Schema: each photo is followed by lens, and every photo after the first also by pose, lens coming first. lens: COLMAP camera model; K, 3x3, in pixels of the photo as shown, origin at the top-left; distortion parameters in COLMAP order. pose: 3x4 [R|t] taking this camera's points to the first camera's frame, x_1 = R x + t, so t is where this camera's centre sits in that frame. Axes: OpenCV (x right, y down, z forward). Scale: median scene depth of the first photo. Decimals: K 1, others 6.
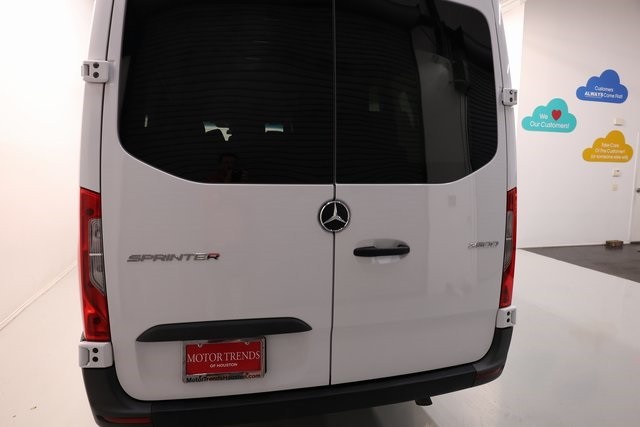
lens RADIAL K [[453.4, 0, 320.0], [0, 453.4, 213.5], [0, 0, 1]] dist [-0.007173, 0.003006]
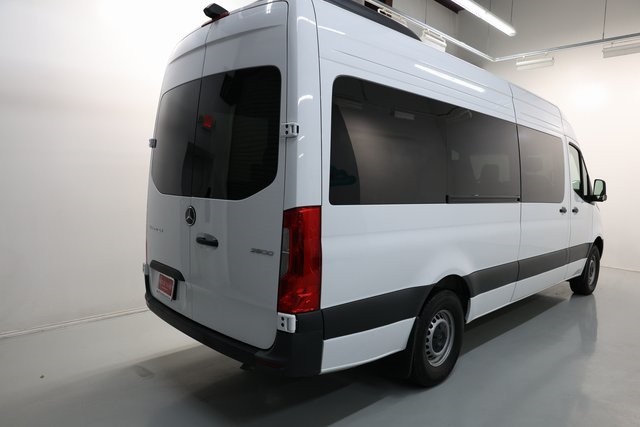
lens RADIAL K [[453.4, 0, 320.0], [0, 453.4, 213.5], [0, 0, 1]] dist [-0.007173, 0.003006]
pose [[0.476181, 0.063498, -0.877051, 1.800999], [-0.118718, 0.992900, 0.007430, -0.075046], [0.871296, 0.100584, 0.480339, 0.638589]]
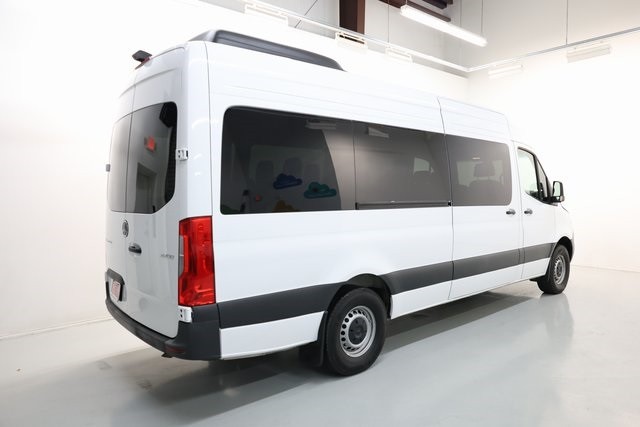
lens RADIAL K [[453.4, 0, 320.0], [0, 453.4, 213.5], [0, 0, 1]] dist [-0.007173, 0.003006]
pose [[0.410047, 0.023086, -0.911772, 2.279051], [-0.082255, 0.996542, -0.011760, -0.111488], [0.908348, 0.079820, 0.410528, 0.996555]]
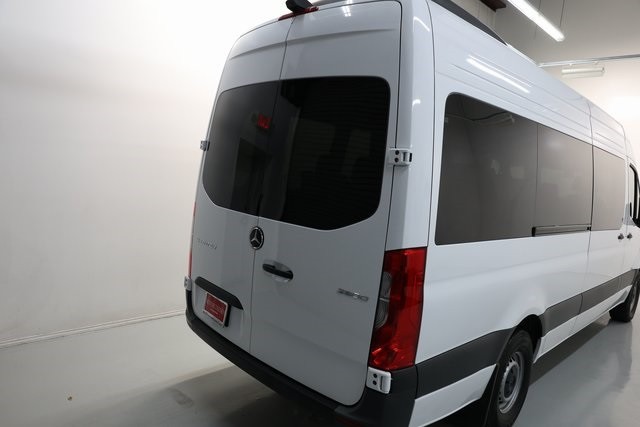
lens RADIAL K [[453.4, 0, 320.0], [0, 453.4, 213.5], [0, 0, 1]] dist [-0.007173, 0.003006]
pose [[0.478763, 0.120995, -0.869566, 1.458609], [-0.182799, 0.982489, 0.036062, -0.169686], [0.858703, 0.141691, 0.492497, 0.461609]]
